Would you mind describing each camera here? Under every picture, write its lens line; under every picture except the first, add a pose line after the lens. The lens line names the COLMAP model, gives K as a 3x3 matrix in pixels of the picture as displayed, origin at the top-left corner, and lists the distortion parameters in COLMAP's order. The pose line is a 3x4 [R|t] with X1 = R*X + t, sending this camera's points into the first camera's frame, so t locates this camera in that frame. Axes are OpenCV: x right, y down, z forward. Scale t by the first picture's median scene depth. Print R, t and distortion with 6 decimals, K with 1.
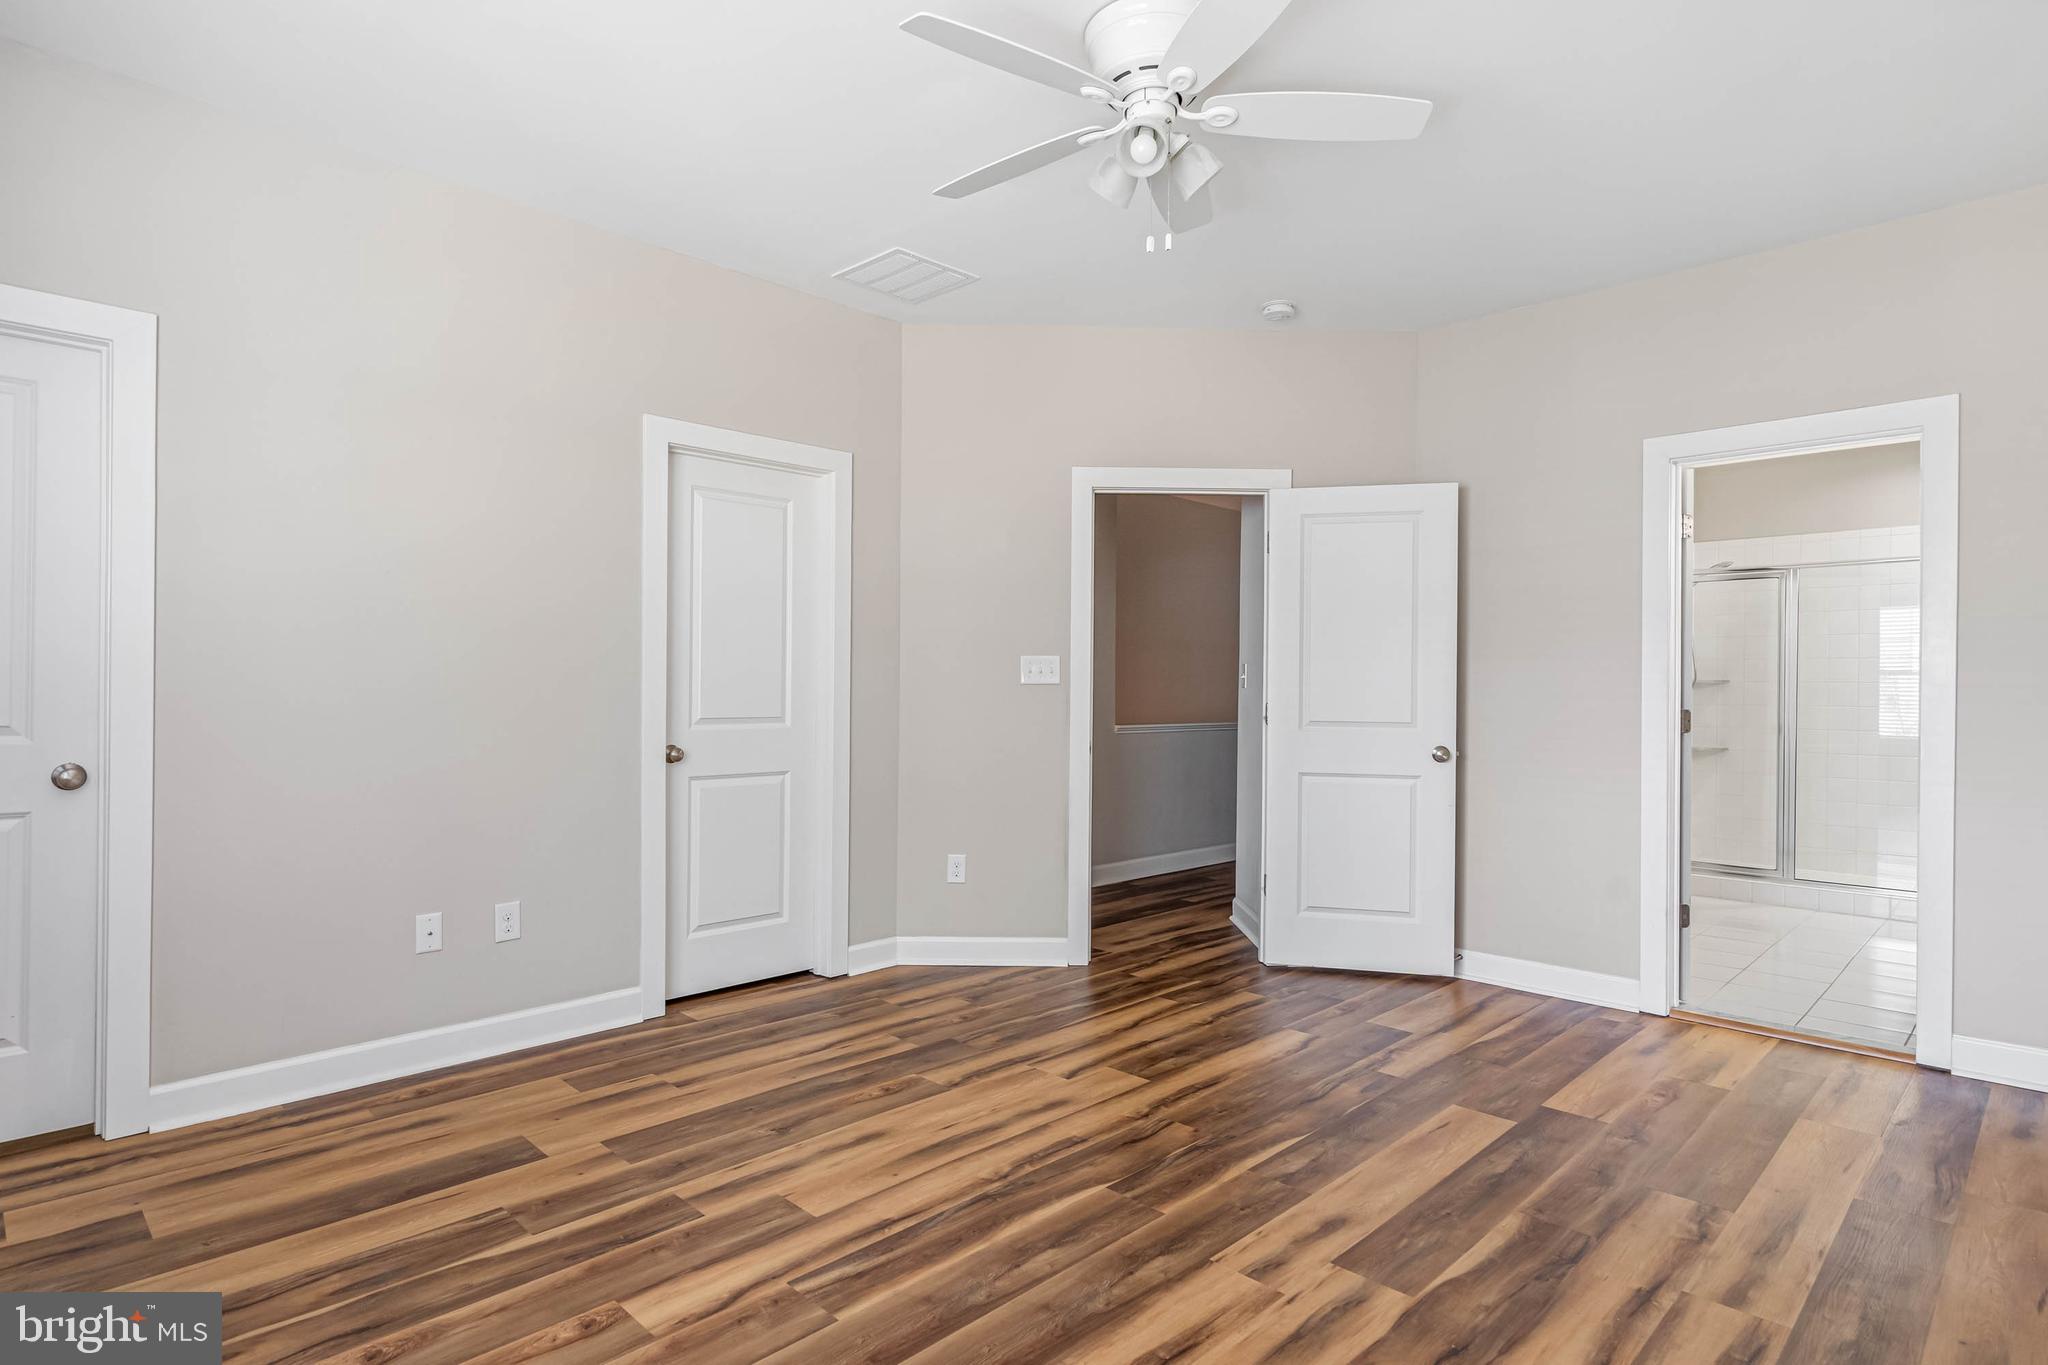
lens RADIAL K [[1087.5, 0, 1024.0], [0, 1087.5, 682.5], [0, 0, 1]] dist [0.000047, -0.000007]
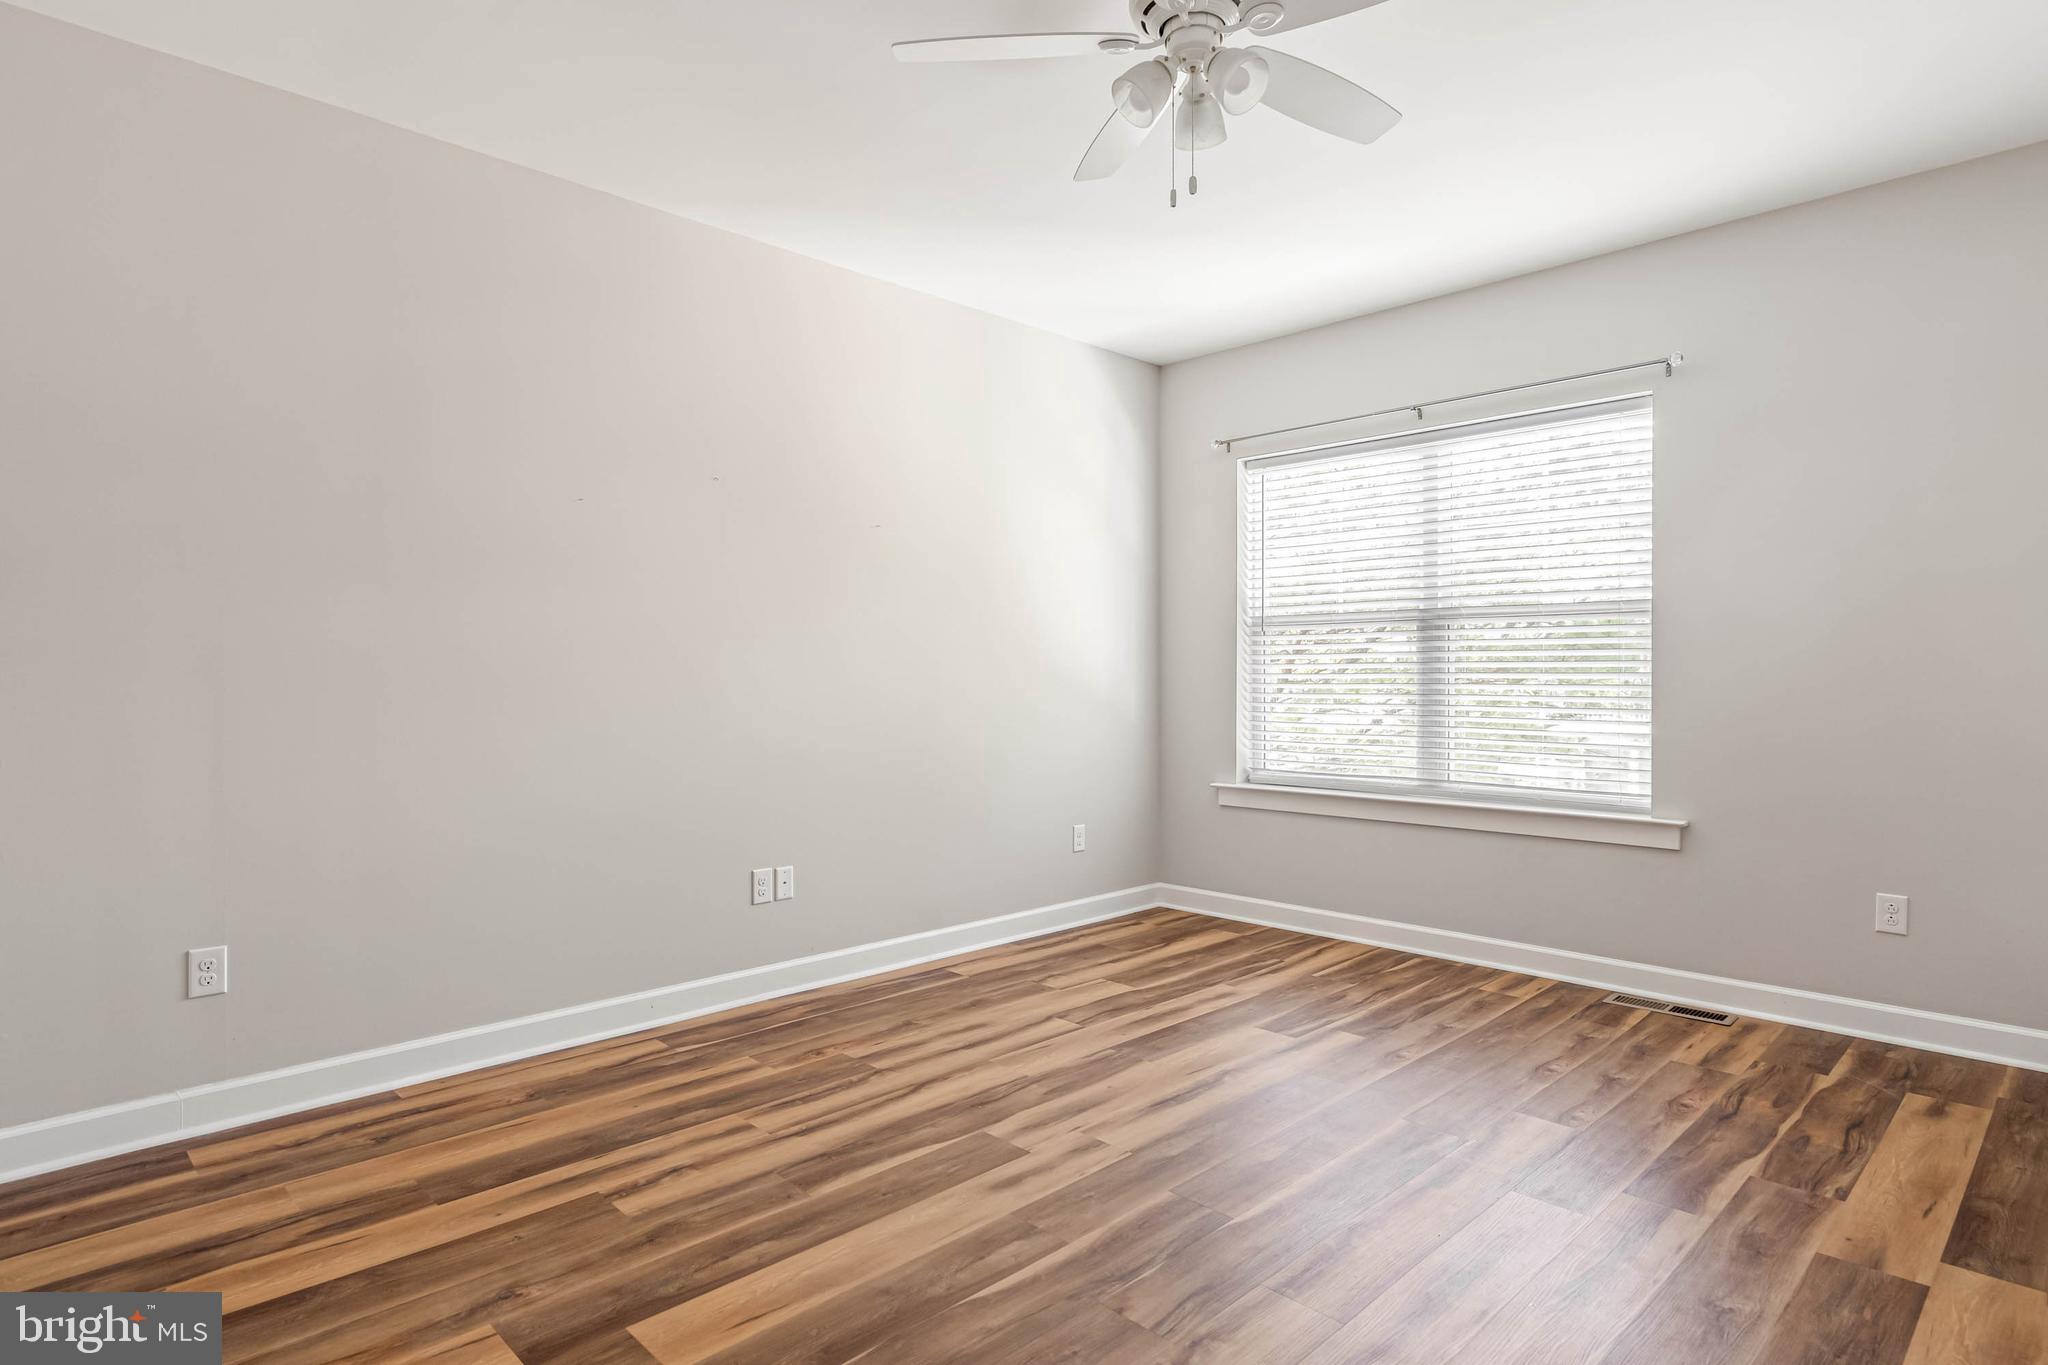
lens RADIAL K [[1087.5, 0, 1024.0], [0, 1087.5, 682.5], [0, 0, 1]] dist [0.000047, -0.000007]
pose [[-0.999834, -0.006161, 0.017171, 0.259076], [-0.006135, 0.999980, 0.001538, 0.016374], [-0.017180, 0.001432, -0.999851, 2.088261]]
